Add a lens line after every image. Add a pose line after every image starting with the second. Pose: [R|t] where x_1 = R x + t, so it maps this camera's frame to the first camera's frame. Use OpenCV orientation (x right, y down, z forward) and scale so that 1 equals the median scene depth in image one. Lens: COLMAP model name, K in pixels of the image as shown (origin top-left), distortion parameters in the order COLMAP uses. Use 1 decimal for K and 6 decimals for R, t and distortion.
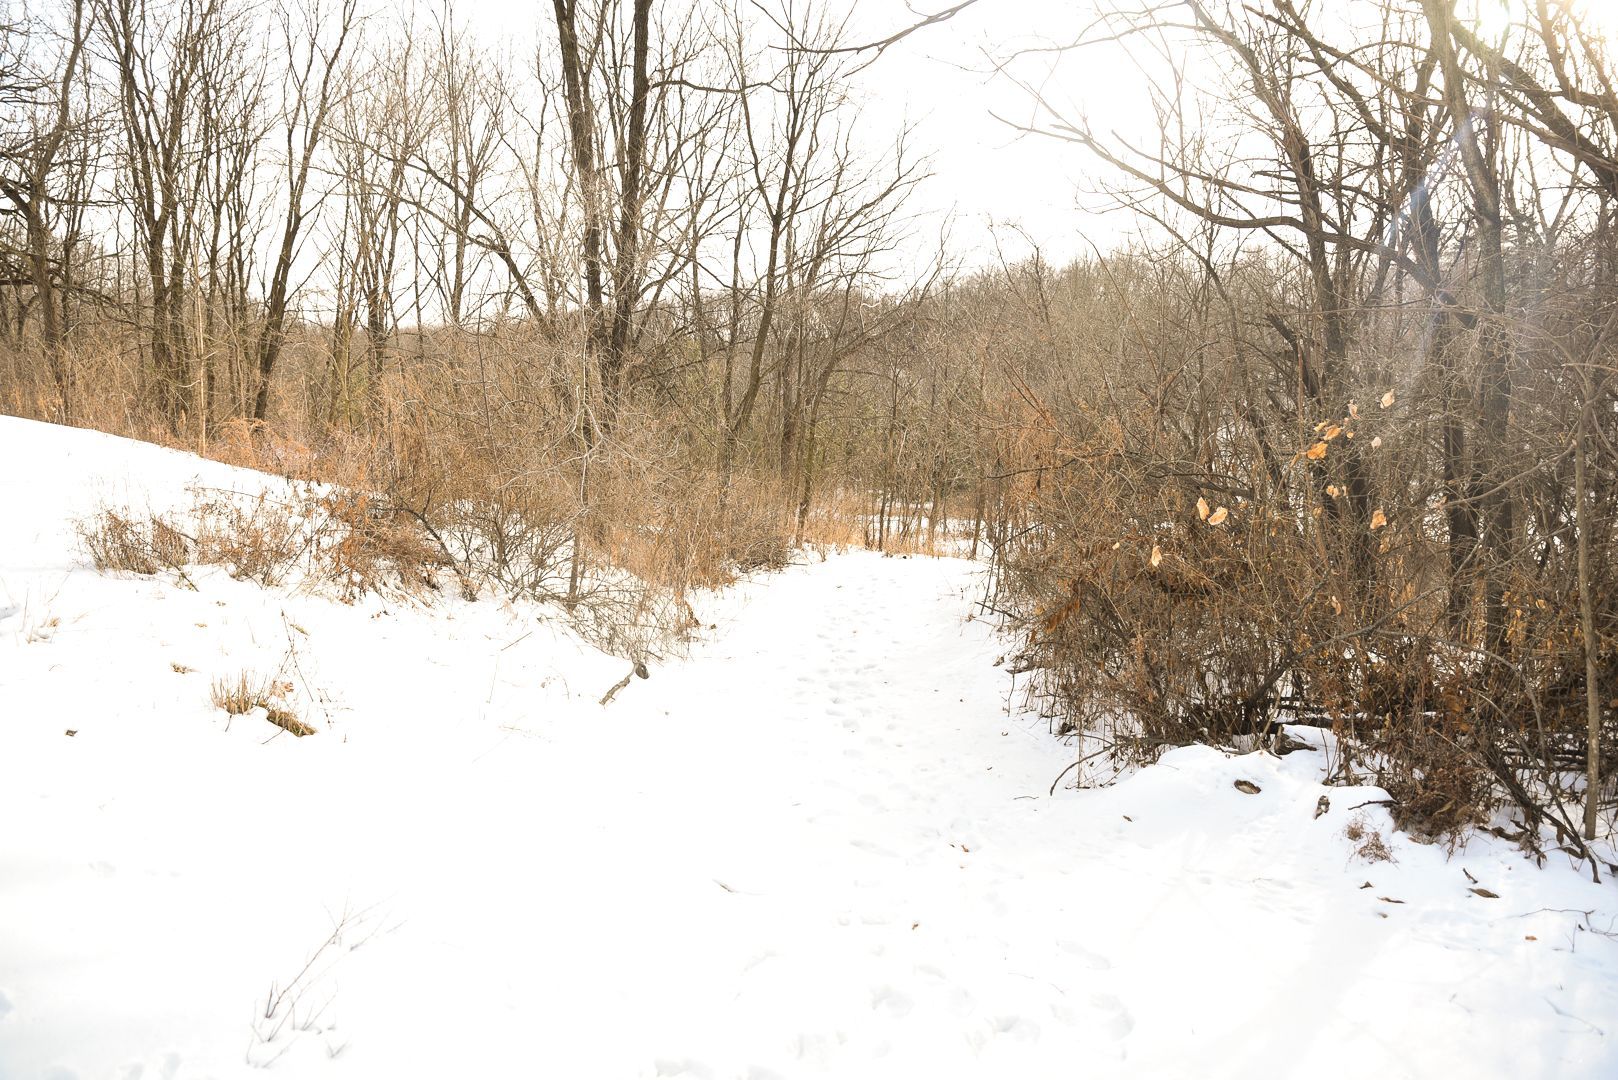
lens RADIAL K [[1102.9, 0, 813.8], [0, 1102.9, 533.6], [0, 0, 1]] dist [-0.061658, 0.007057]
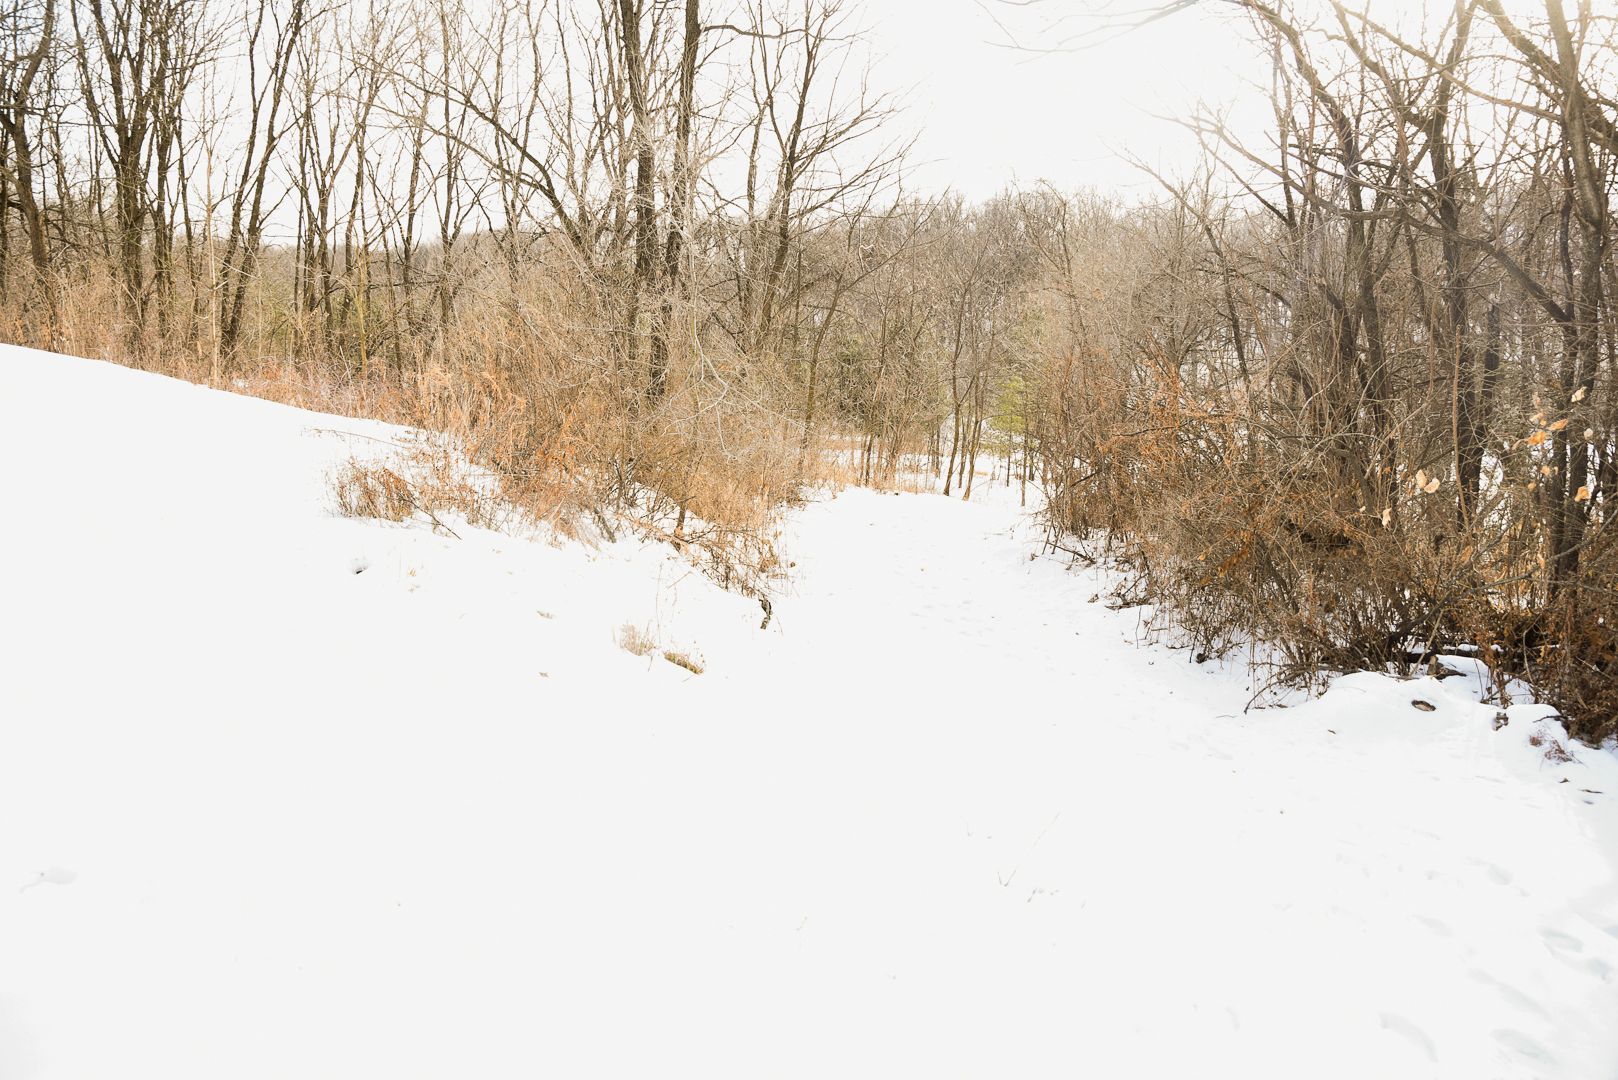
lens RADIAL K [[1102.9, 0, 803.3], [0, 1102.9, 541.9], [0, 0, 1]] dist [-0.061658, 0.007057]
pose [[0.995778, 0.002660, 0.091759, -0.279932], [-0.009268, 0.997386, 0.071660, -0.019824], [-0.091329, -0.072208, 0.993199, -0.080078]]
